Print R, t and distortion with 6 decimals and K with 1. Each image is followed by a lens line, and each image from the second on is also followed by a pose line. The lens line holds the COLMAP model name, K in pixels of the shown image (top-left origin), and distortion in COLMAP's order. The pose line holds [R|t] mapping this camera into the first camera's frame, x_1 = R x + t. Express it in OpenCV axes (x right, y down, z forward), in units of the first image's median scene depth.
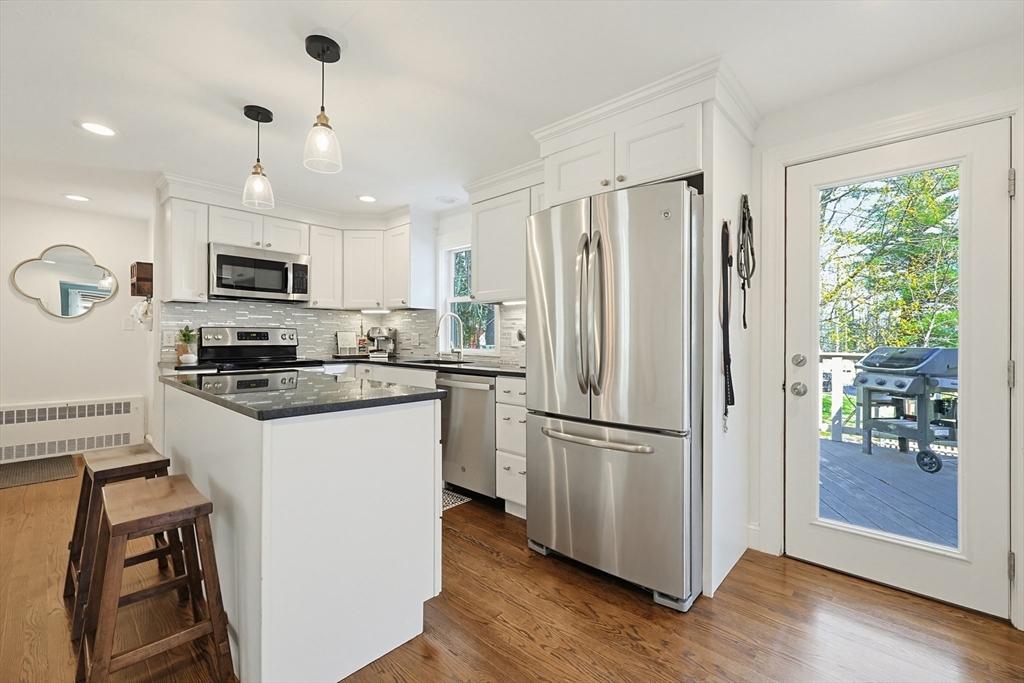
lens RADIAL K [[443.1, 0, 512.2], [0, 443.1, 336.3], [0, 0, 1]] dist [0.002430, -0.001222]
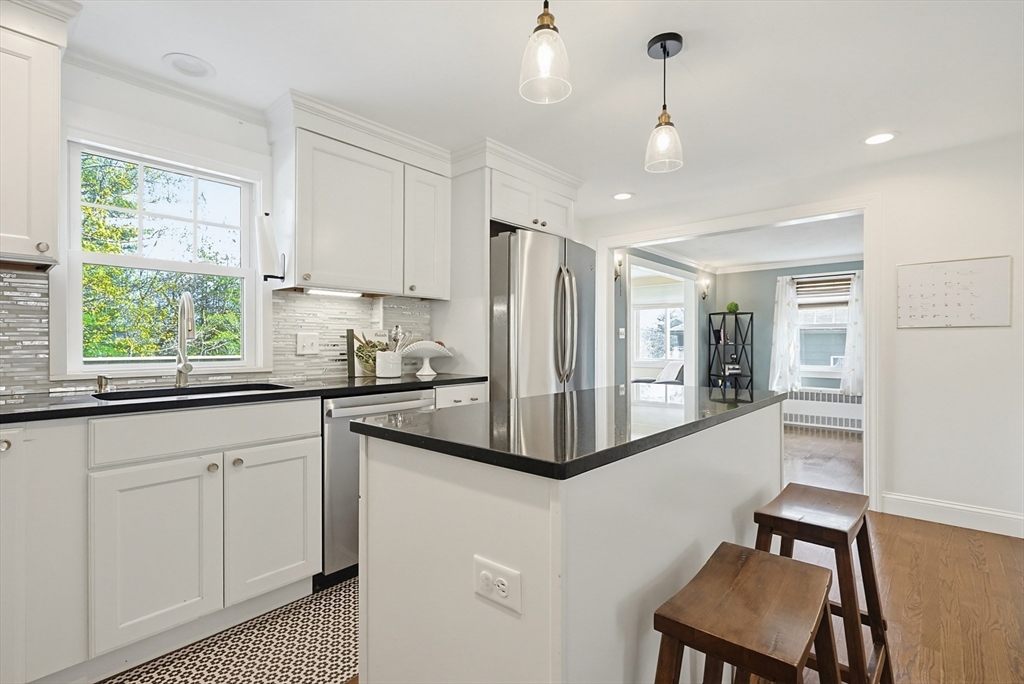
lens RADIAL K [[471.1, 0, 508.8], [0, 471.1, 342.3], [0, 0, 1]] dist [-0.018012, -0.000383]
pose [[-0.017244, -0.004125, 0.999843, -0.673103], [-0.002612, 0.999988, 0.004081, 0.000373], [-0.999848, -0.002542, -0.017255, 0.636798]]
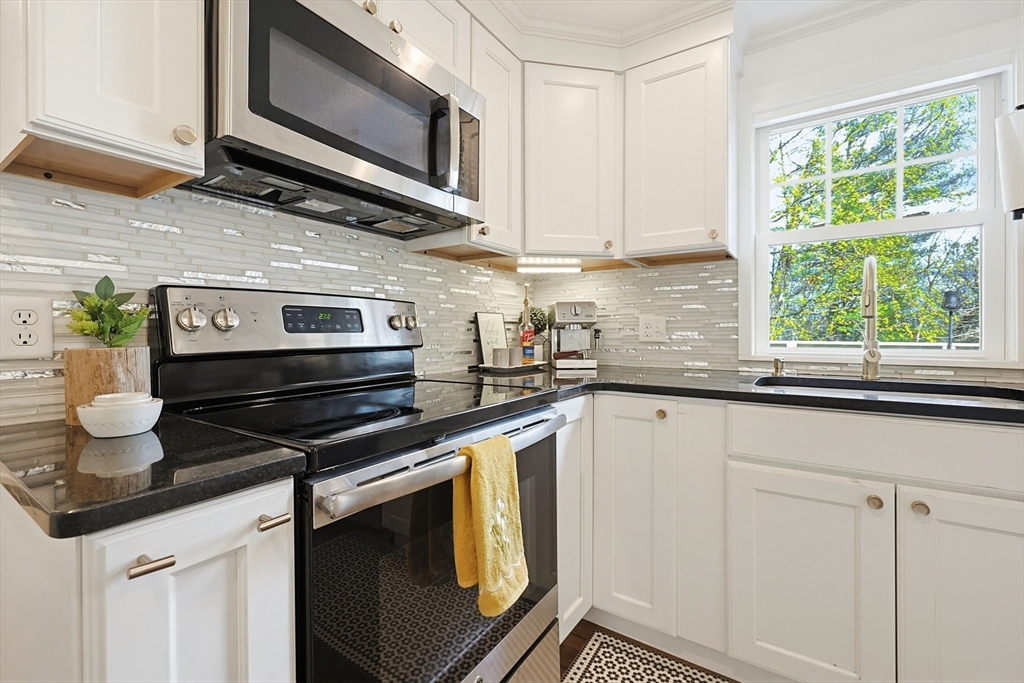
lens RADIAL K [[443.1, 0, 514.7], [0, 443.1, 330.5], [0, 0, 1]] dist [0.002430, -0.001222]
pose [[0.985484, -0.006606, 0.169639, -0.509820], [0.005843, 0.999970, 0.004994, 0.006705], [-0.169667, -0.003930, 0.985494, 0.663172]]
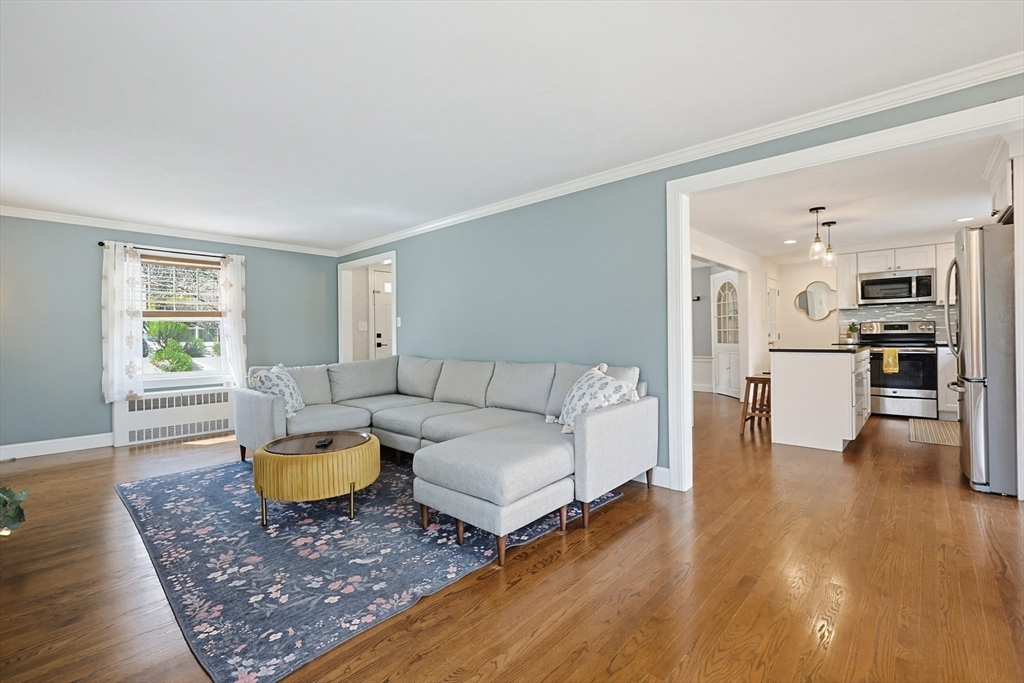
lens RADIAL K [[443.1, 0, 520.0], [0, 443.1, 335.6], [0, 0, 1]] dist [0.002430, -0.001222]
pose [[0.019583, -0.004527, -0.999798, 0.926808], [0.014926, 0.999880, -0.004235, 0.015383], [0.999697, -0.014840, 0.019648, -0.326086]]
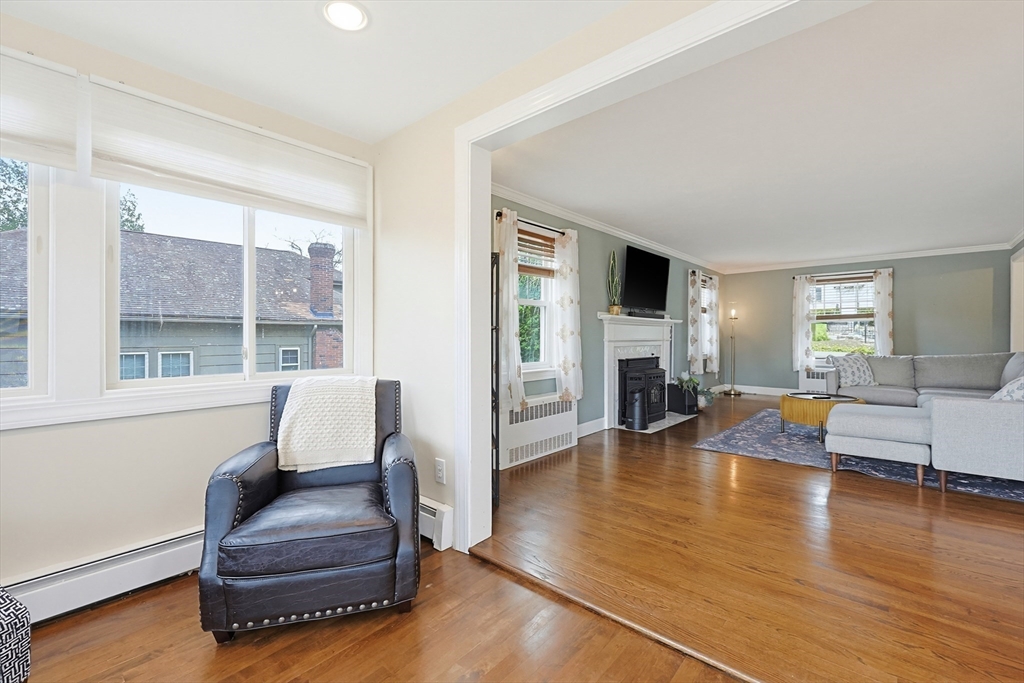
lens RADIAL K [[443.1, 0, 509.2], [0, 443.1, 337.6], [0, 0, 1]] dist [0.002430, -0.001222]
pose [[-0.999623, -0.006628, -0.026643, 1.057478], [-0.006618, 0.999978, -0.000496, 0.030178], [0.026646, -0.000320, -0.999645, 0.527370]]
